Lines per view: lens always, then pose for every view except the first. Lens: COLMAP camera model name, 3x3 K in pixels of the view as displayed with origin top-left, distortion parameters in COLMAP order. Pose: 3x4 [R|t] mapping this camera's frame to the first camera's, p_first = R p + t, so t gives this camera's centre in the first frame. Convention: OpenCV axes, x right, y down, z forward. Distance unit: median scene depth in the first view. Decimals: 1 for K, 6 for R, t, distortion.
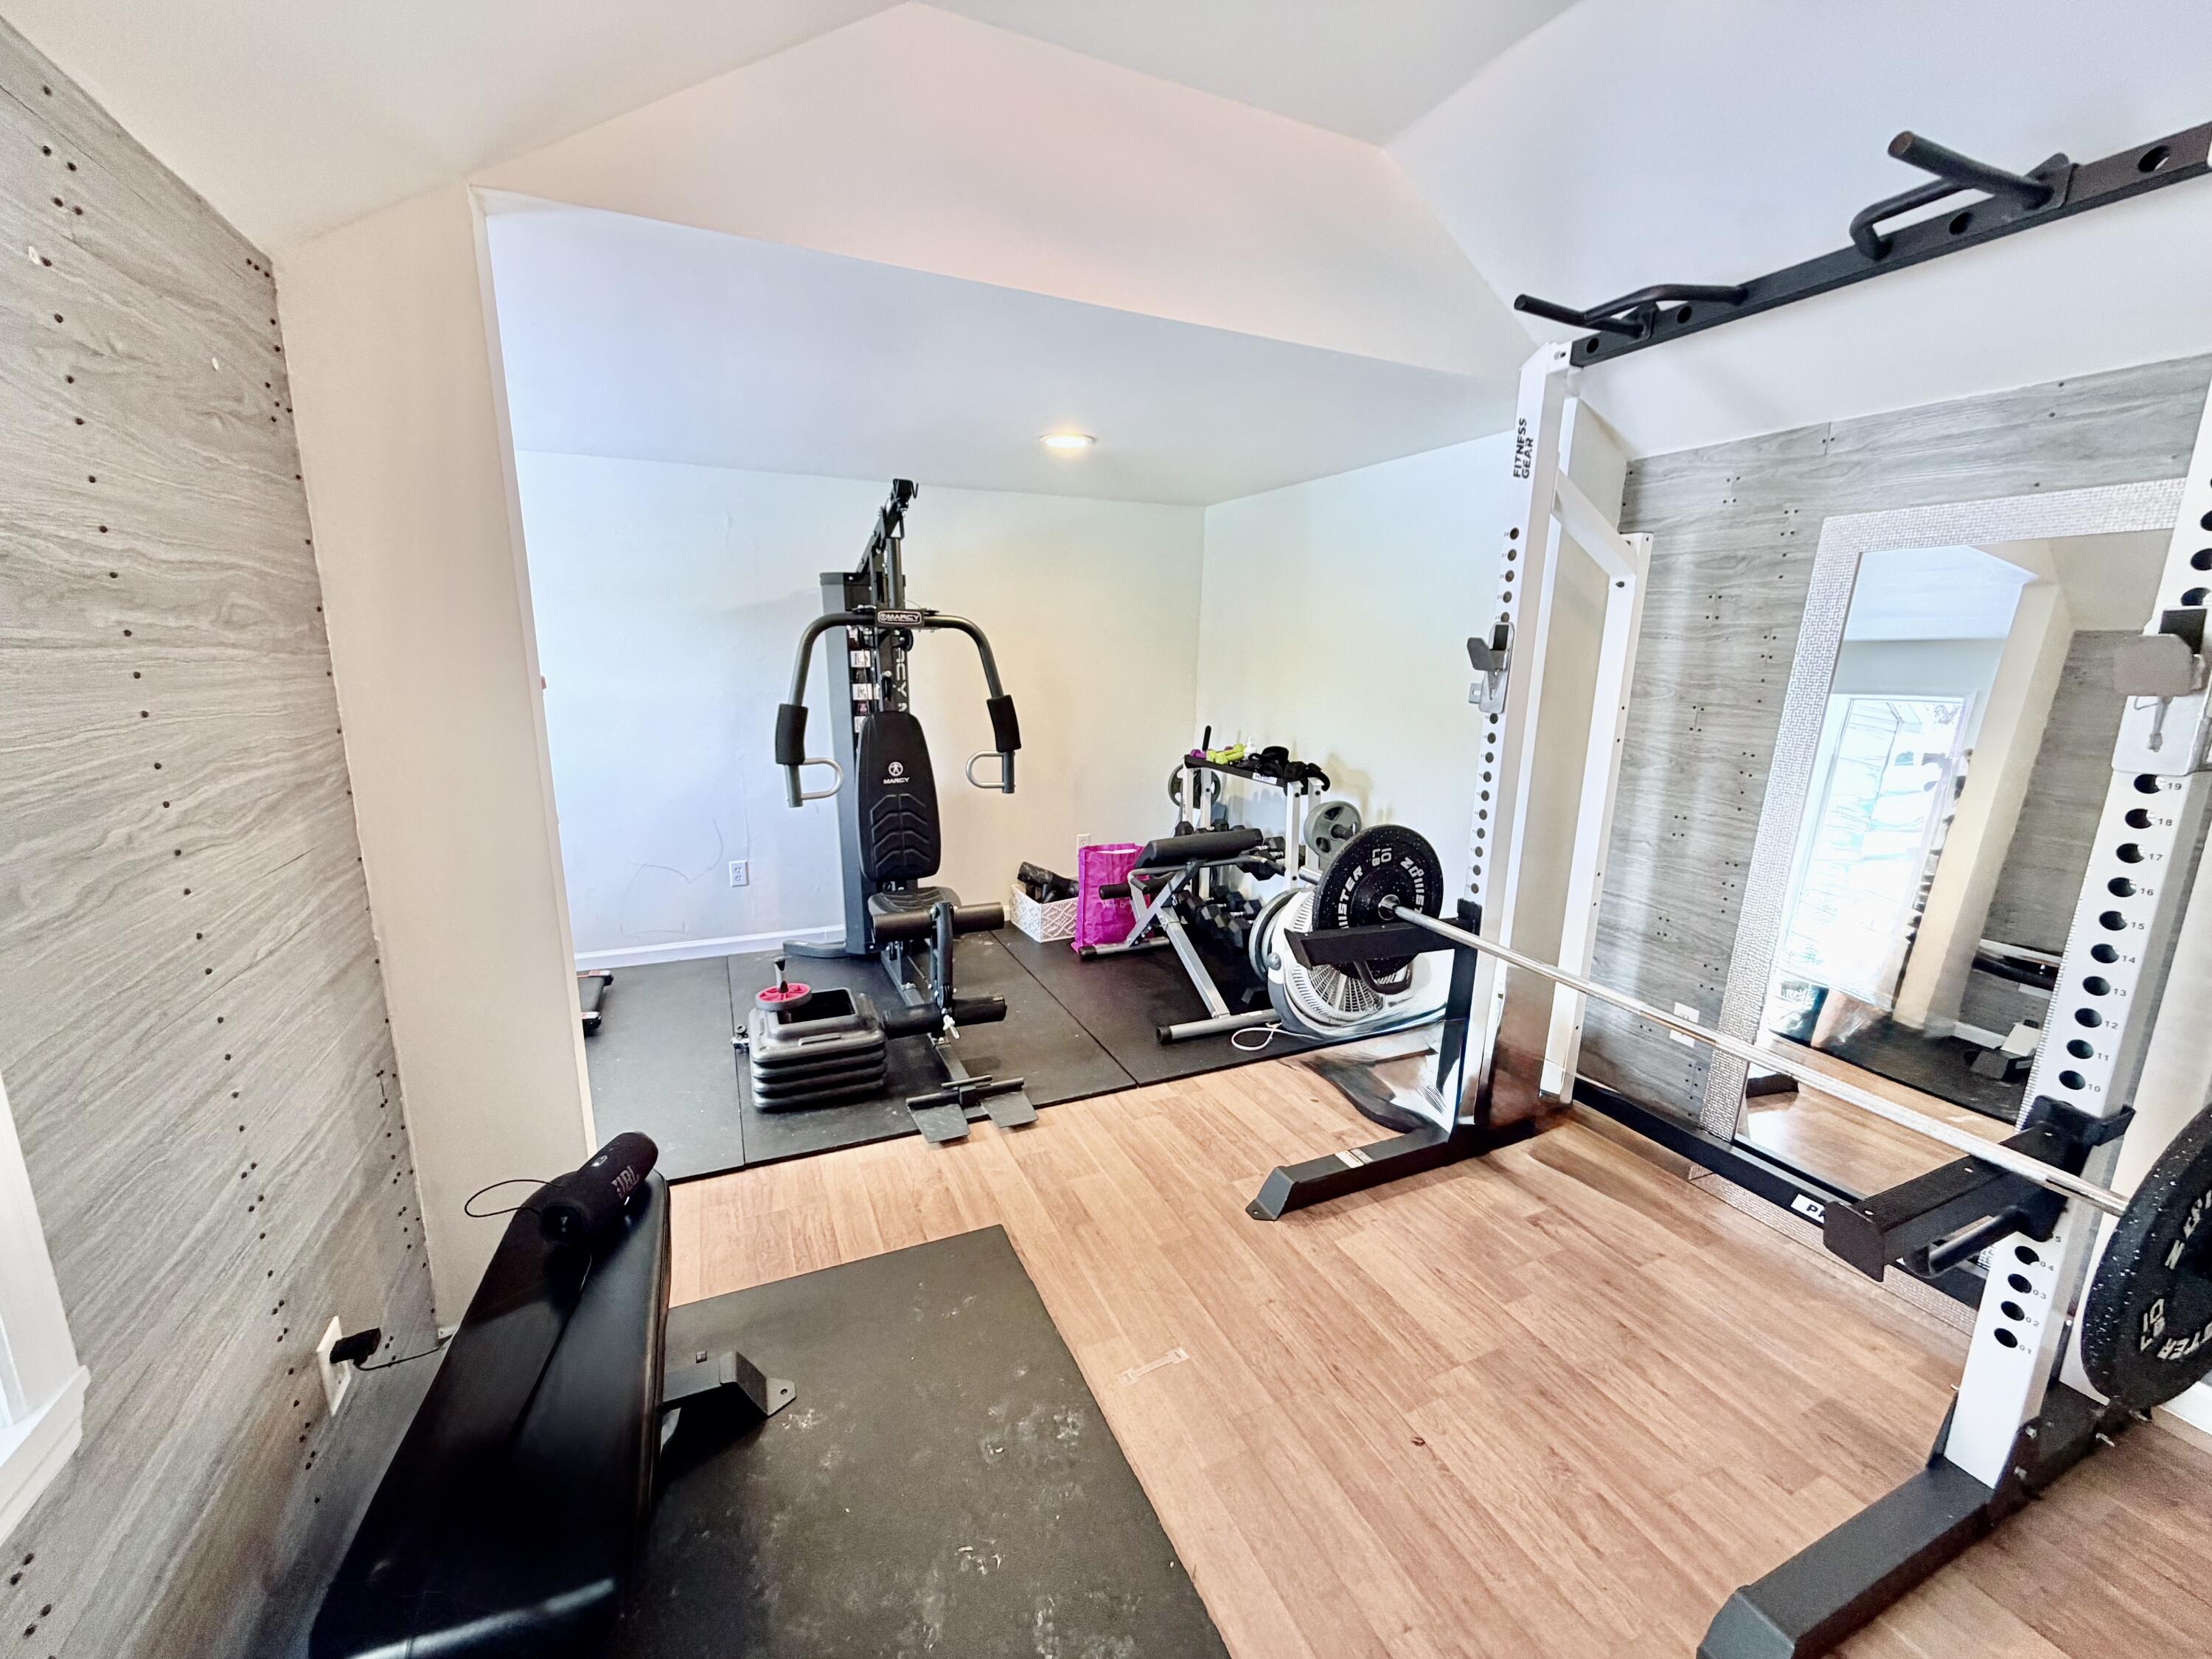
lens RADIAL K [[879.9, 0, 1106.0], [0, 879.9, 829.5], [0, 0, 1]] dist [0.000079, -0.000453]
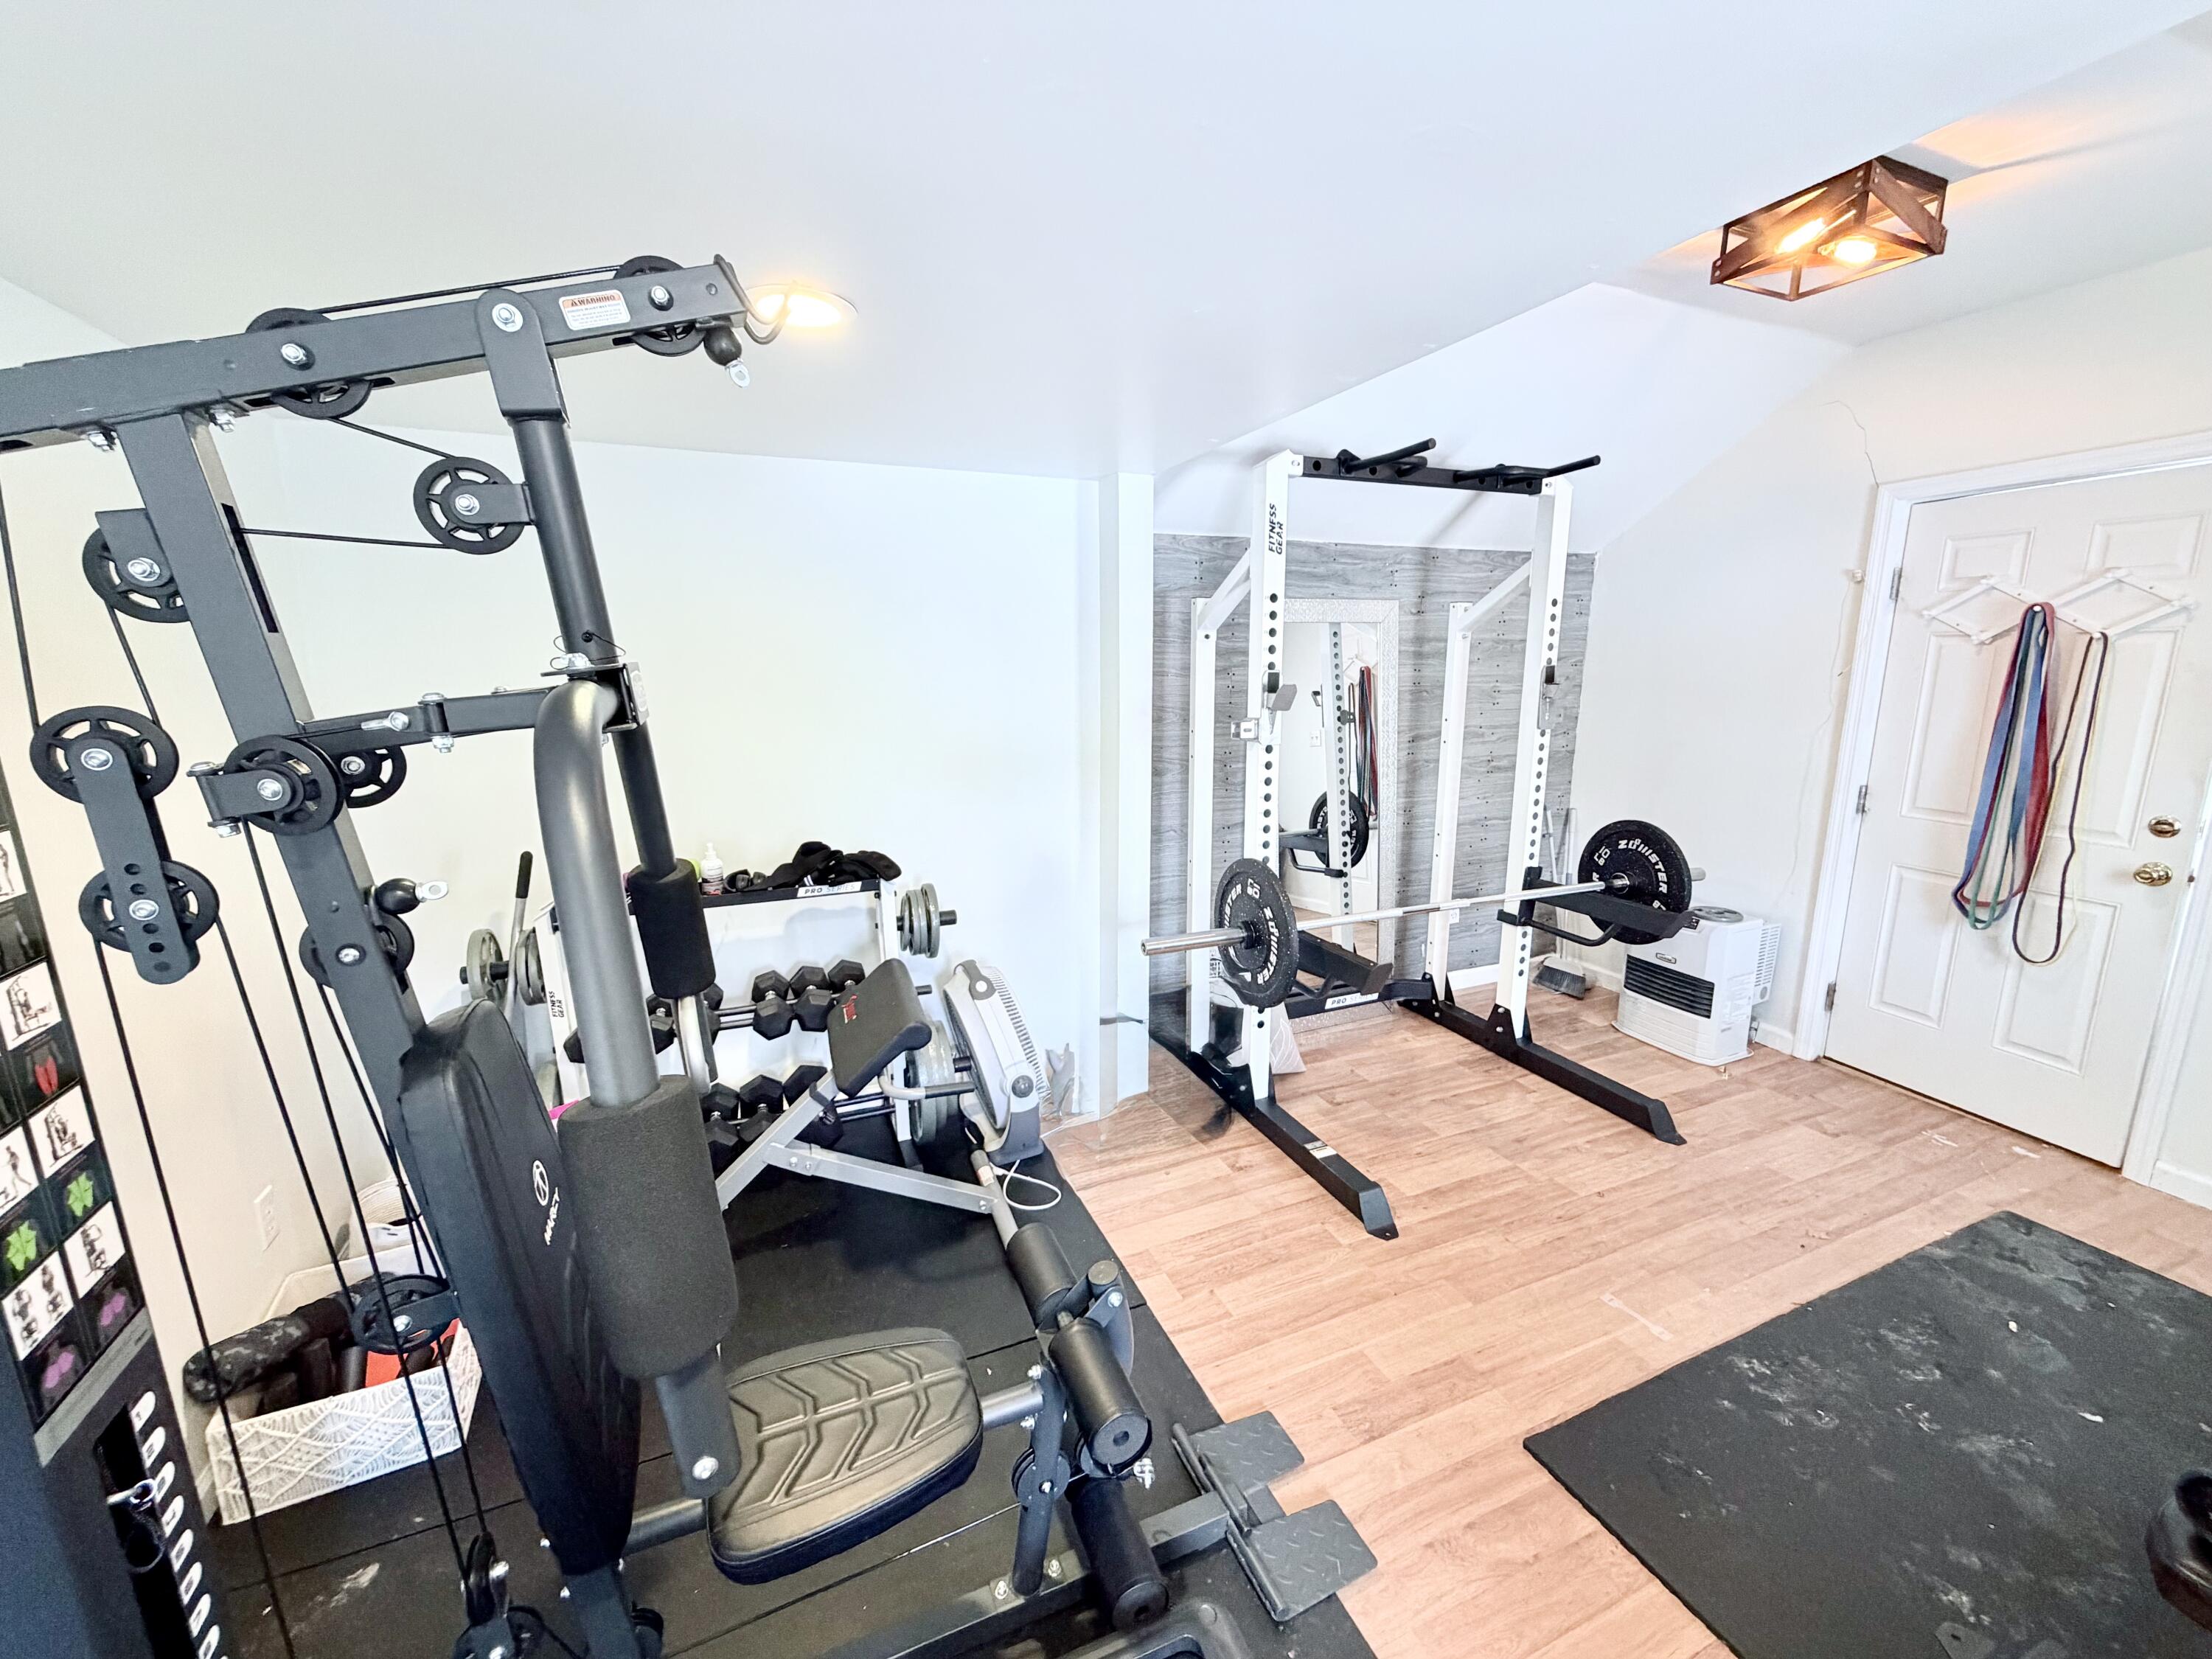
lens RADIAL K [[879.9, 0, 1106.0], [0, 879.9, 829.5], [0, 0, 1]] dist [0.000079, -0.000453]
pose [[0.026084, -0.208512, 0.977672, -0.768210], [0.213944, 0.956509, 0.198290, -0.309003], [-0.976498, 0.203995, 0.069560, 1.162869]]
